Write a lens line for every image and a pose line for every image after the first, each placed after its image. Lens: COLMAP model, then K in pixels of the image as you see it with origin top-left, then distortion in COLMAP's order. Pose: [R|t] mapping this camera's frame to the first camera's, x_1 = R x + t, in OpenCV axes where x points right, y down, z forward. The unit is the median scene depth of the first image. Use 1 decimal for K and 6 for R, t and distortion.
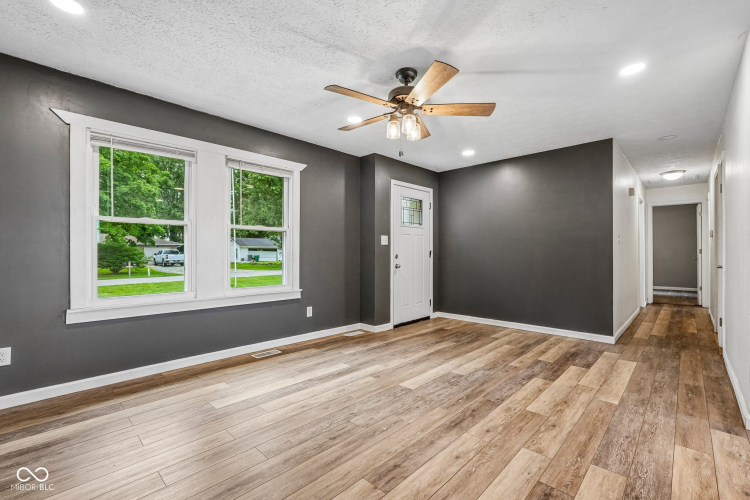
lens RADIAL K [[330.1, 0, 375.0], [0, 330.1, 250.0], [0, 0, 1]] dist [-0.002331, 0.000398]
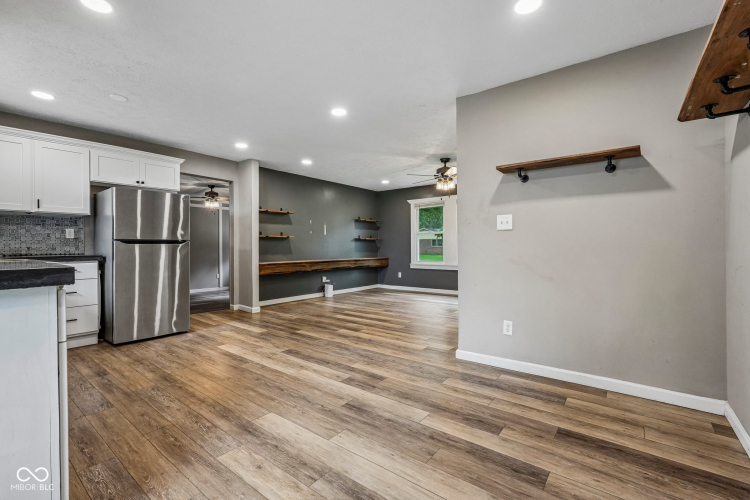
lens RADIAL K [[331.8, 0, 375.4], [0, 331.8, 242.8], [0, 0, 1]] dist [-0.014905, 0.011457]
pose [[0.107463, -0.011572, -0.994142, 1.722169], [0.016294, 0.999818, -0.009877, 0.007448], [0.994076, -0.015137, 0.107632, 0.262922]]
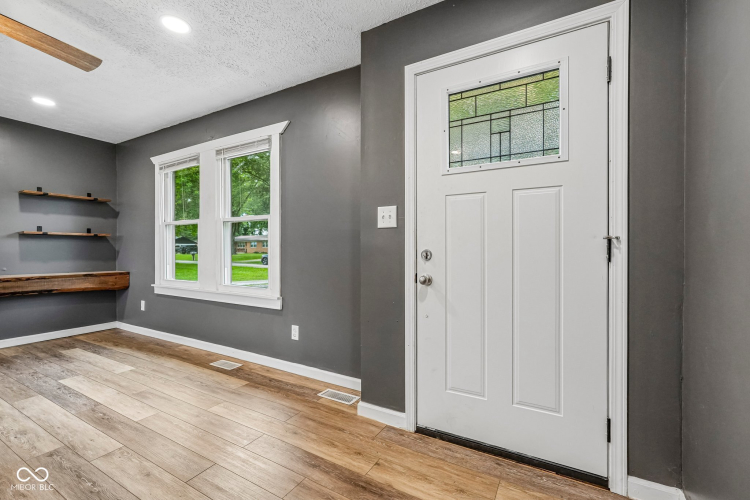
lens RADIAL K [[326.2, 0, 375.0], [0, 326.2, 250.0], [0, 0, 1]] dist [-0.004132, 0.001189]
pose [[0.243546, 0.003279, -0.969884, 0.652331], [0.009891, 0.999934, 0.005865, 0.016400], [0.969839, -0.011022, 0.243497, 1.299816]]
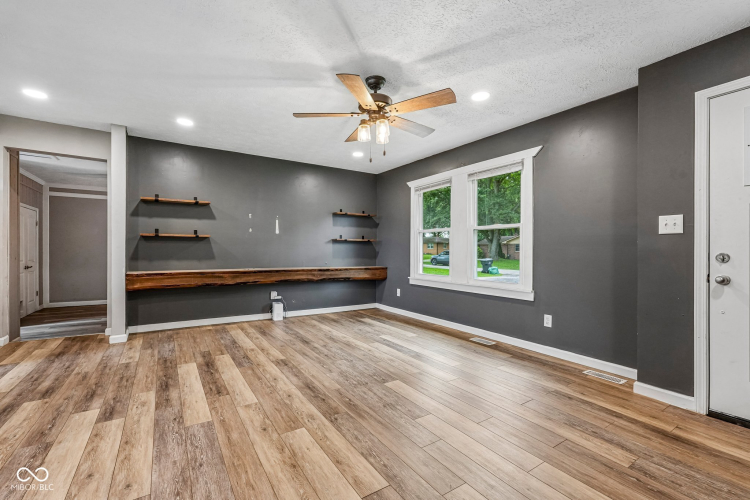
lens RADIAL K [[326.2, 0, 375.0], [0, 326.2, 250.0], [0, 0, 1]] dist [-0.004132, 0.001189]
pose [[-0.227828, -0.000784, -0.973701, 0.905005], [0.005732, 0.999981, -0.002147, 0.011097], [0.973685, -0.006071, -0.227819, 0.996861]]
